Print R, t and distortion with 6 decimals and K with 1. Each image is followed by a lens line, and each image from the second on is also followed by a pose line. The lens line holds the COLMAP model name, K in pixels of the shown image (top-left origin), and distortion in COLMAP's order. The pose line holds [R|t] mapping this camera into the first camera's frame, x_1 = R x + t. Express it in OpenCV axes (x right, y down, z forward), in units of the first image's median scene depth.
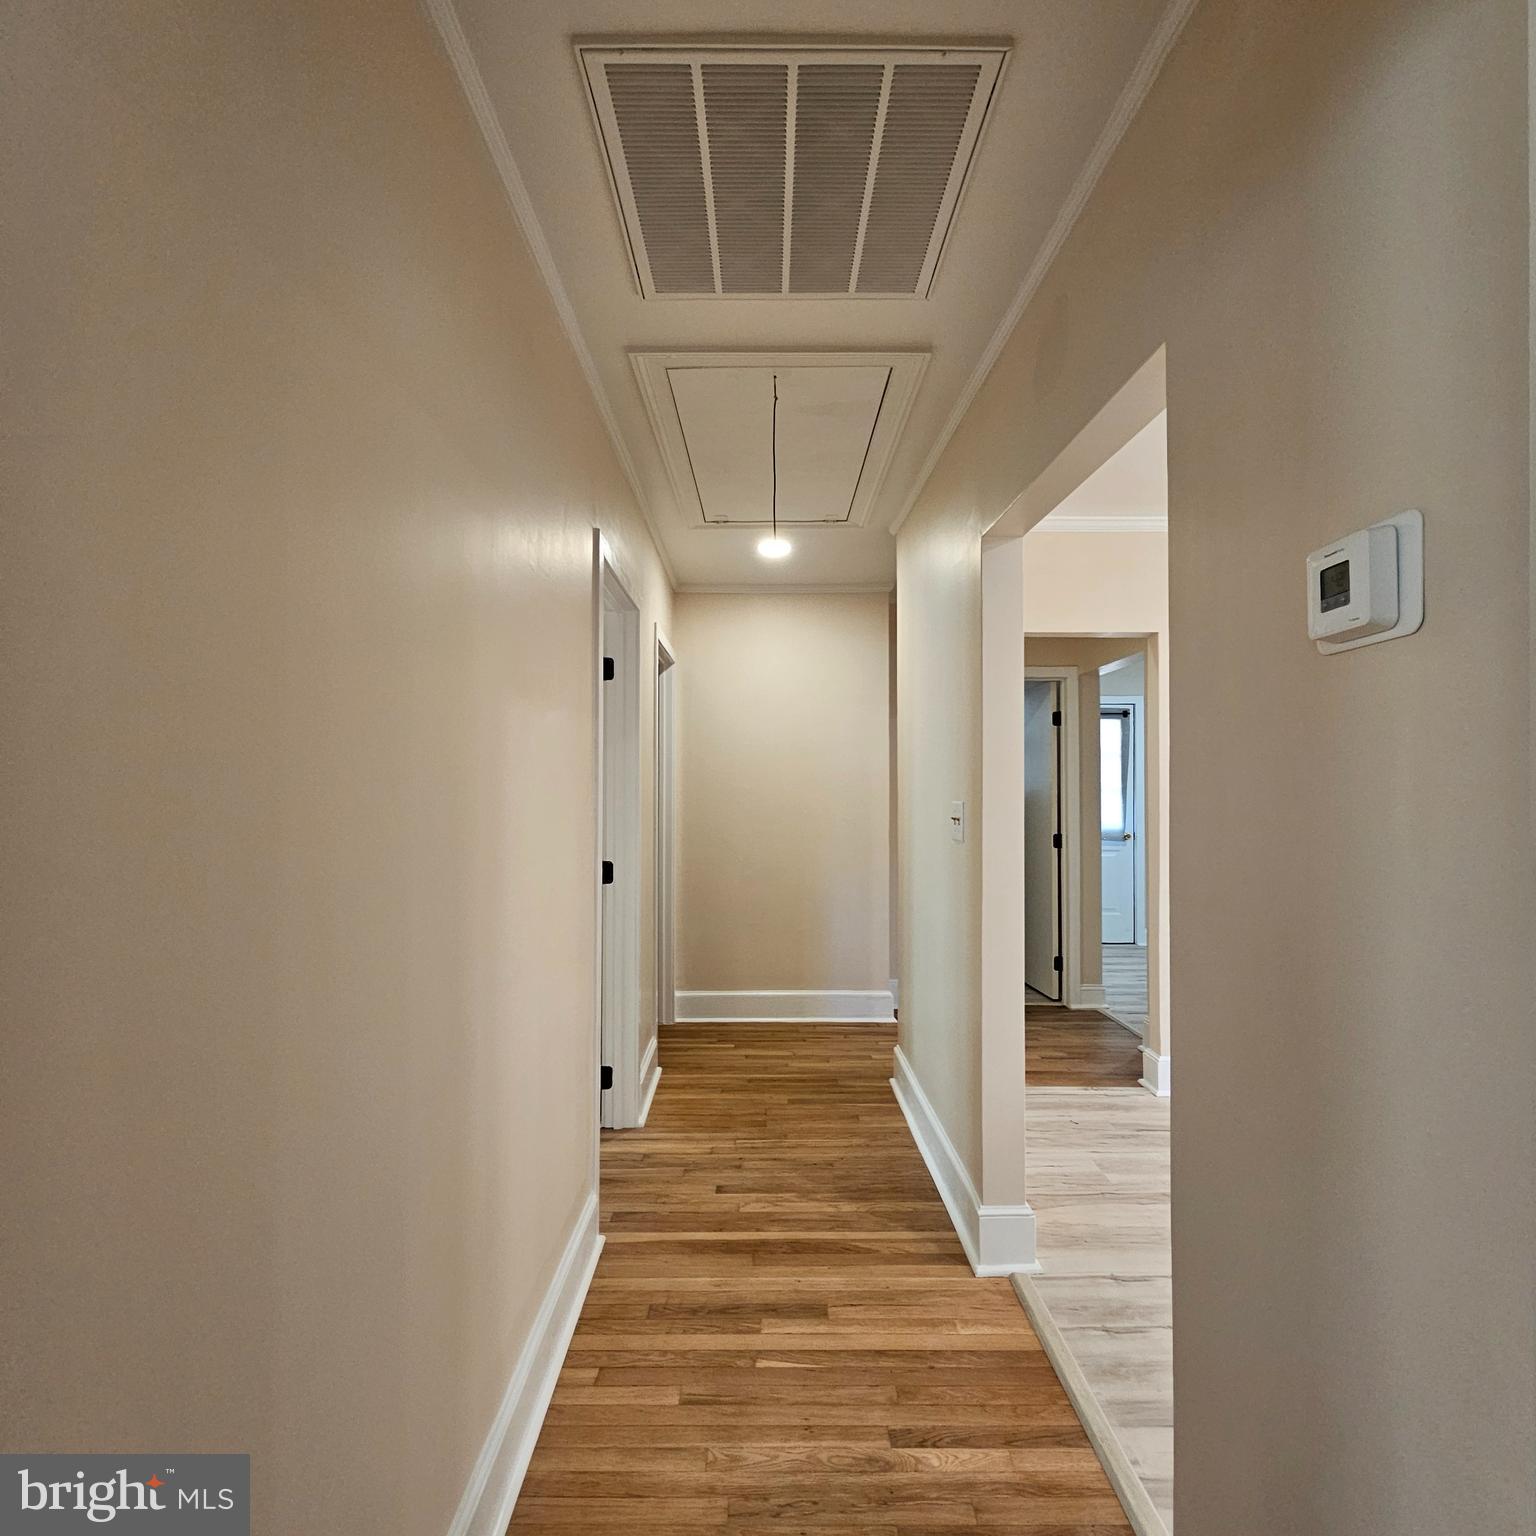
lens RADIAL K [[837.6, 0, 766.6], [0, 837.6, 768.3], [0, 0, 1]] dist [0.003631, -0.000345]
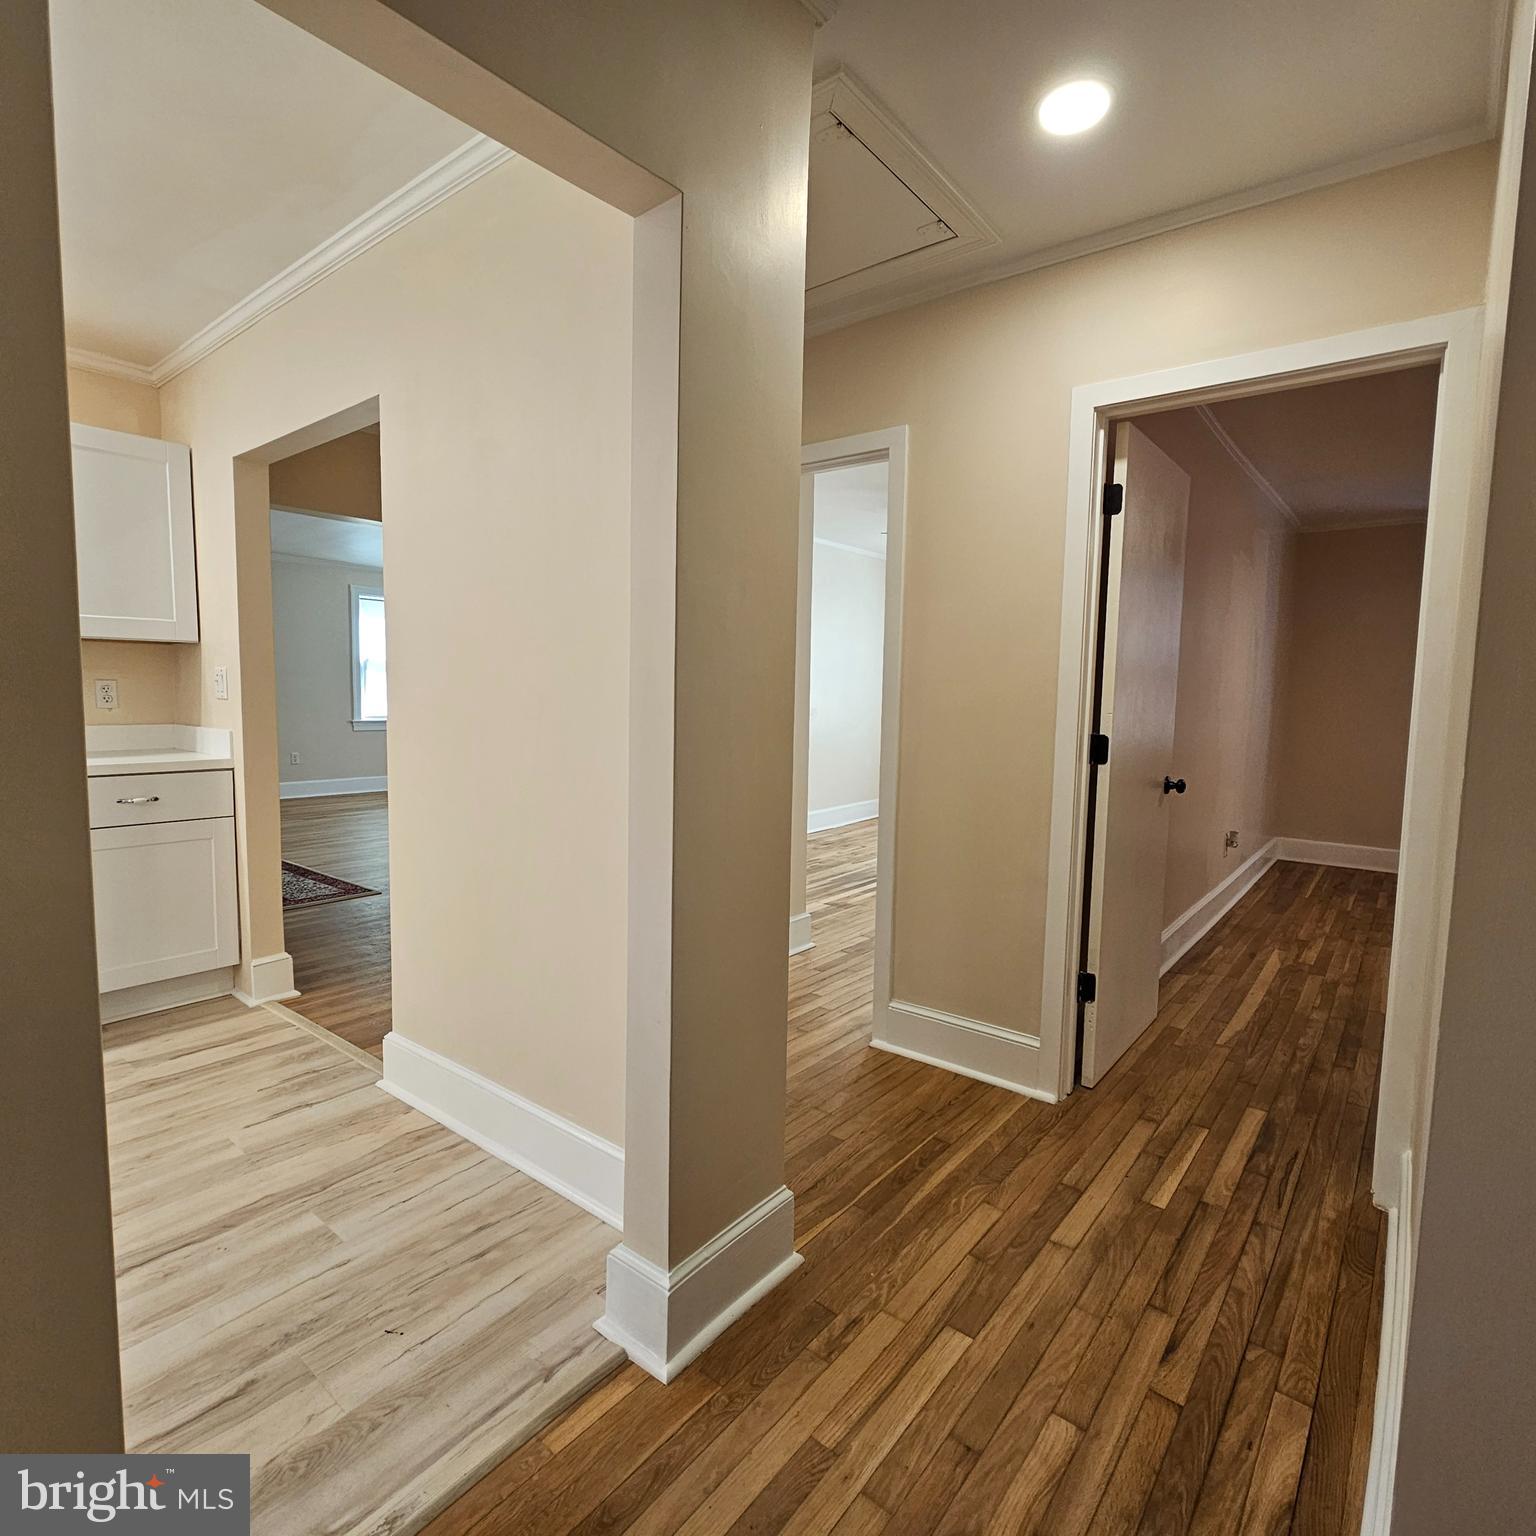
lens RADIAL K [[837.6, 0, 763.0], [0, 837.6, 767.6], [0, 0, 1]] dist [0.003631, -0.000345]
pose [[-0.633974, 0.054821, -0.771409, 0.613512], [-0.002188, 0.997353, 0.072676, 0.072520], [0.773351, 0.047763, -0.632176, 1.521047]]
